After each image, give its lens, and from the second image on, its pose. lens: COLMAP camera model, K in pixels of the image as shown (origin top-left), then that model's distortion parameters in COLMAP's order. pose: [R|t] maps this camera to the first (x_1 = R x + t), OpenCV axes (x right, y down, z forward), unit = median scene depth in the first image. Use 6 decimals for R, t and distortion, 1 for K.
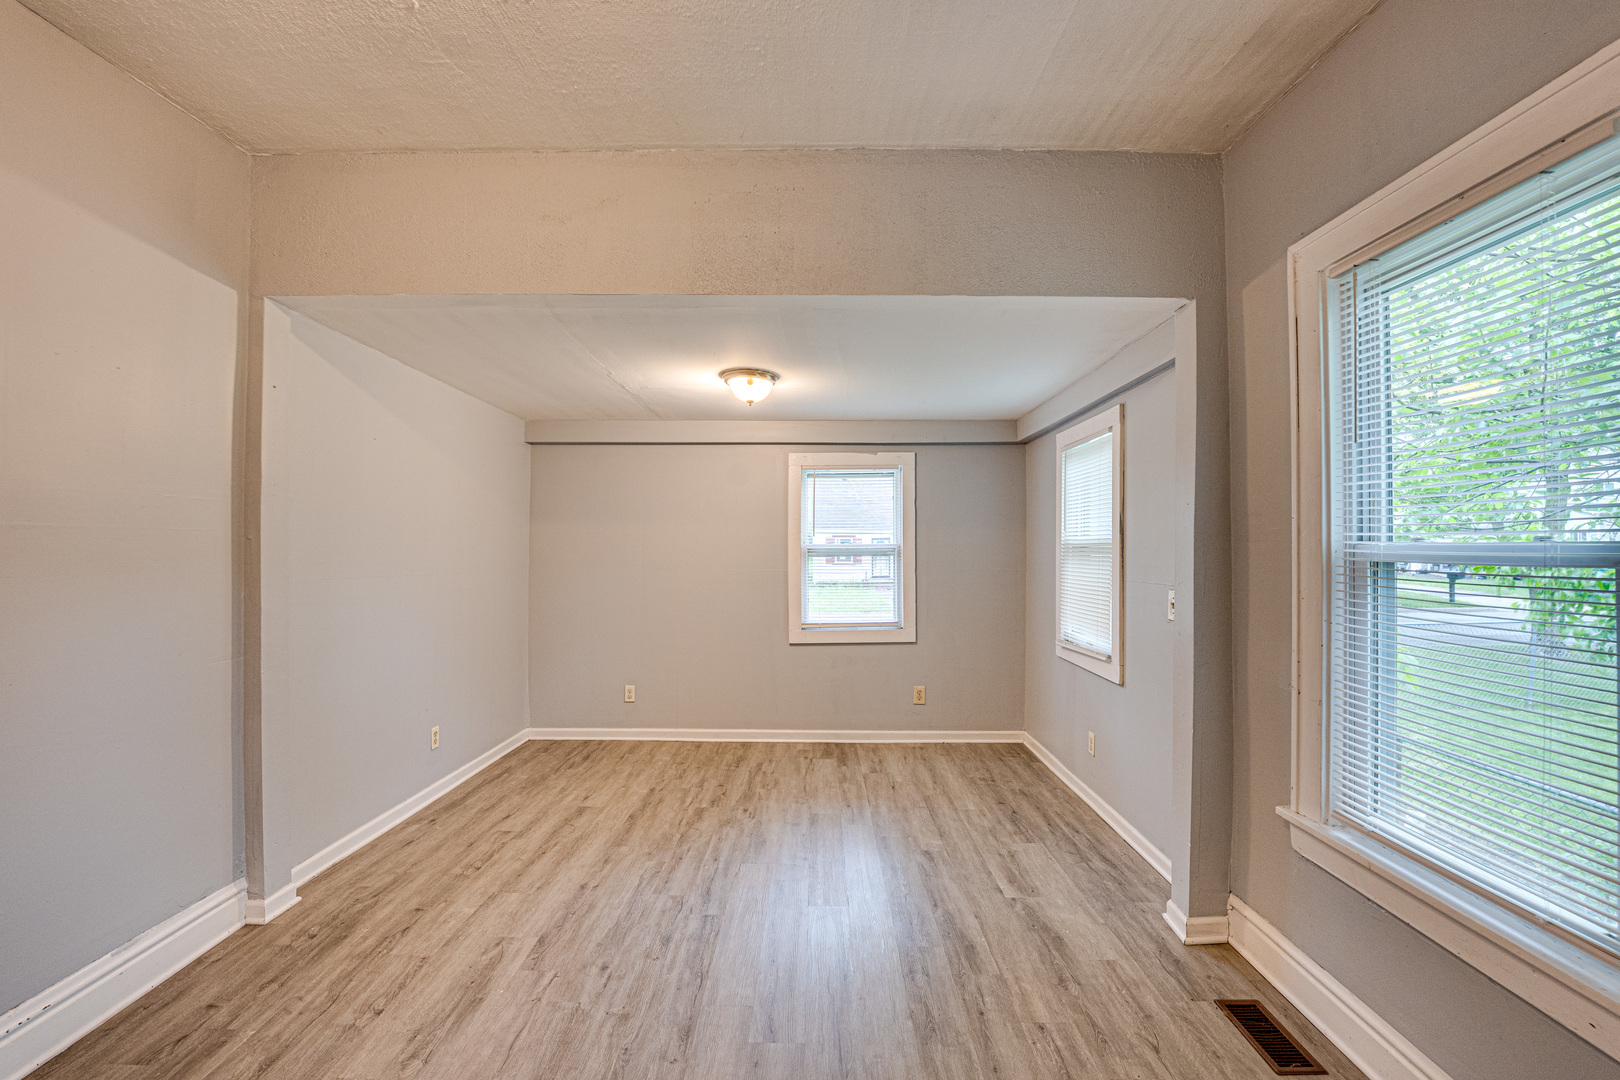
lens RADIAL K [[845.6, 0, 810.0], [0, 845.6, 540.0], [0, 0, 1]] dist [-0.034407, -0.000083]
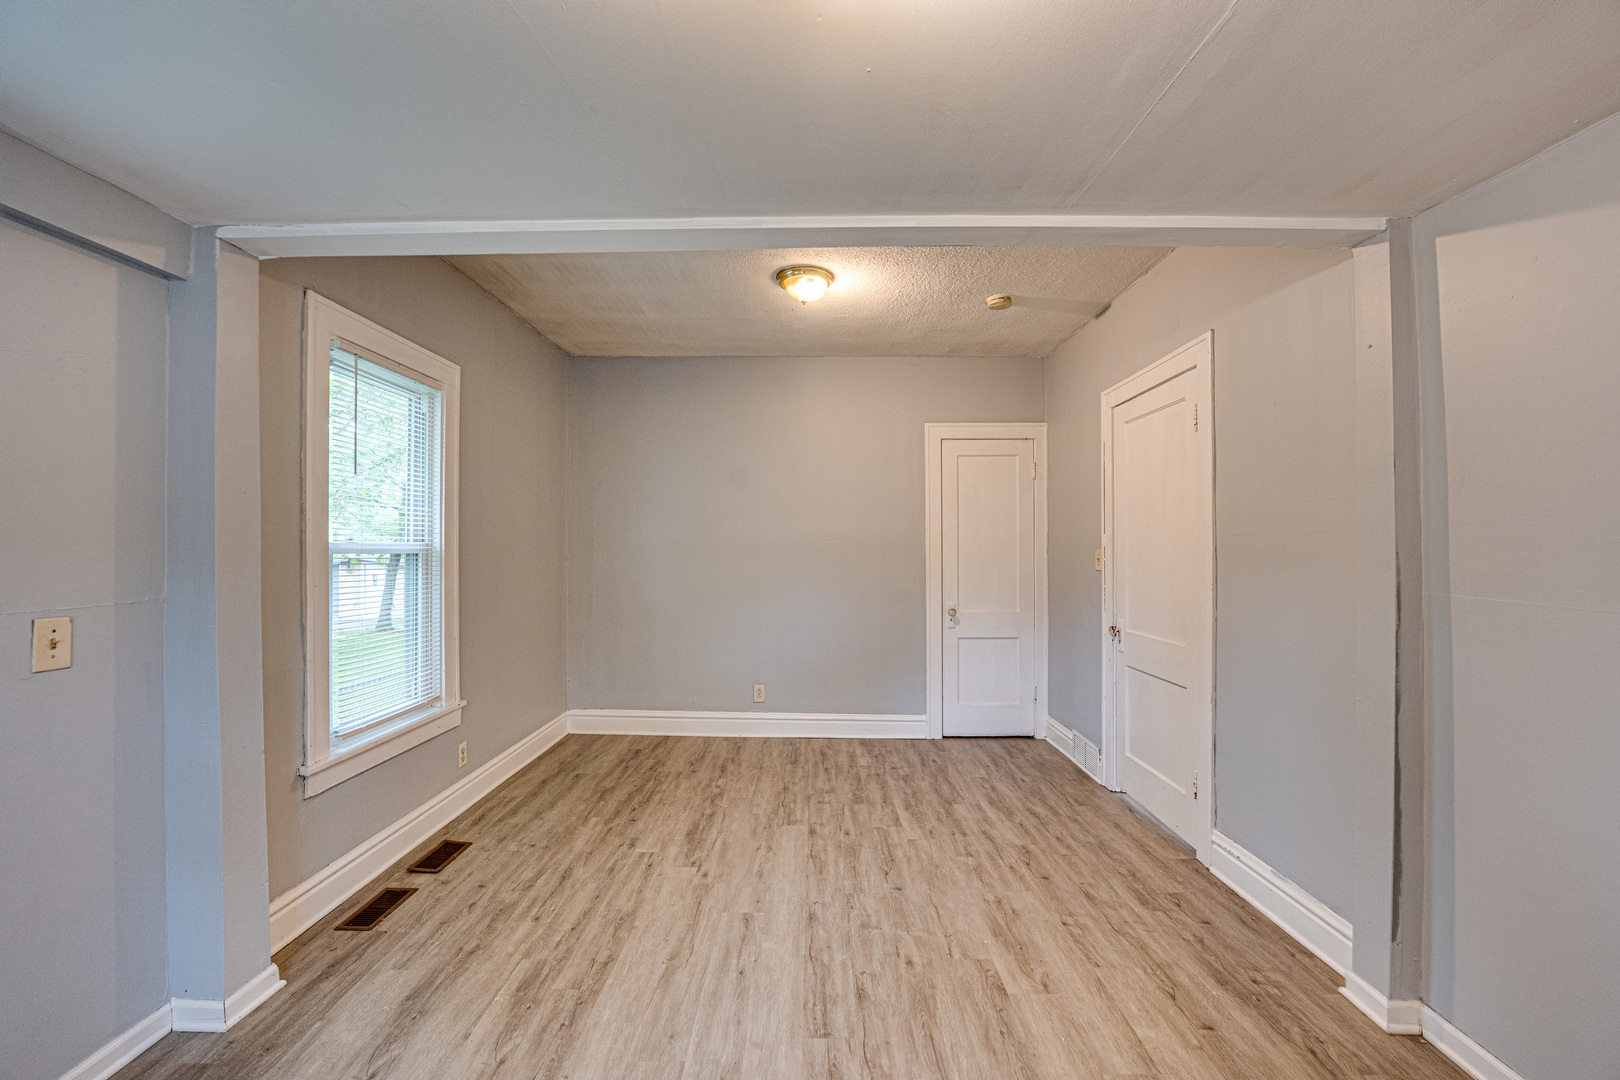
lens RADIAL K [[845.6, 0, 810.0], [0, 845.6, 540.0], [0, 0, 1]] dist [-0.034407, -0.000083]
pose [[-0.999997, -0.001884, -0.001261, -0.125670], [-0.001866, 0.999898, -0.014143, 0.015961], [0.001287, -0.014141, -0.999899, 2.048053]]
